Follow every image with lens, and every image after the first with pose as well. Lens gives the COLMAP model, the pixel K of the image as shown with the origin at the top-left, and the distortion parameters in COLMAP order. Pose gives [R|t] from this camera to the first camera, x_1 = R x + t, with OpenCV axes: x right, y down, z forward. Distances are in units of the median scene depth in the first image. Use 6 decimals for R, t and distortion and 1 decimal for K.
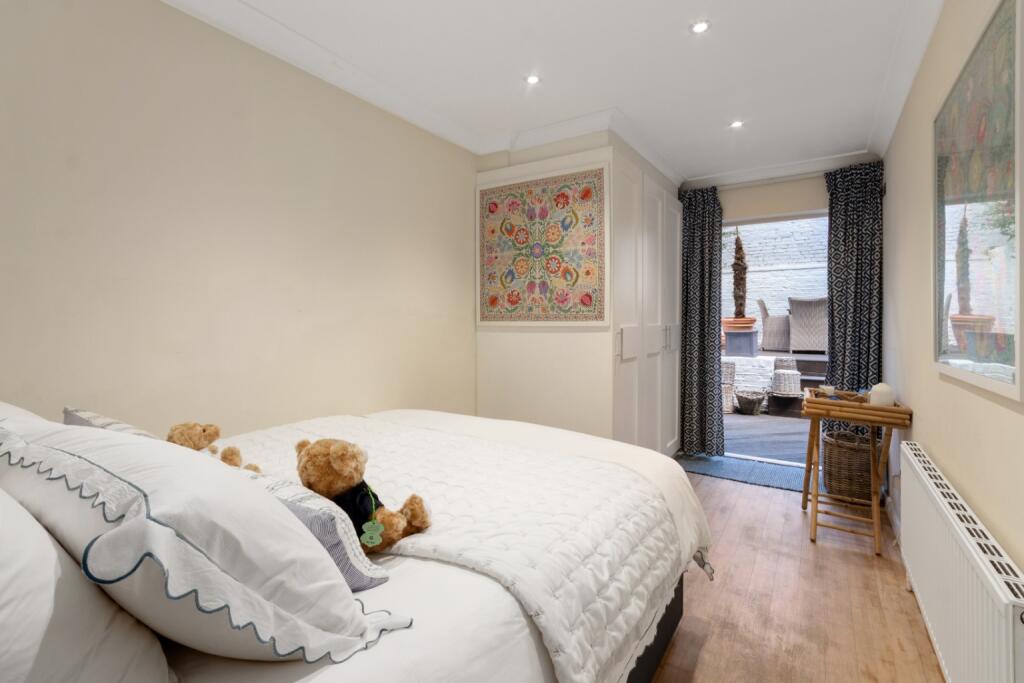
lens RADIAL K [[466.6, 0, 512.2], [0, 466.6, 330.8], [0, 0, 1]] dist [-0.002155, -0.000158]
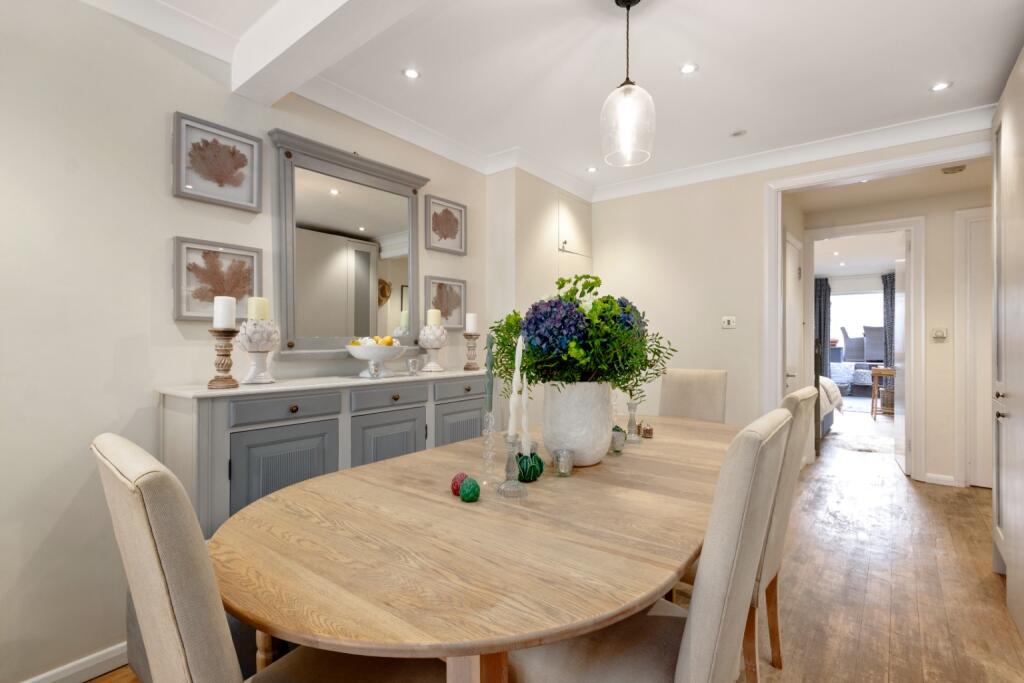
lens RADIAL K [[466.6, 0, 511.3], [0, 466.6, 344.4], [0, 0, 1]] dist [-0.002155, -0.000158]
pose [[0.994008, 0.003354, -0.109258, -0.483977], [-0.004818, 0.999902, -0.013139, 0.018799], [0.109203, 0.013587, 0.993927, -0.804027]]
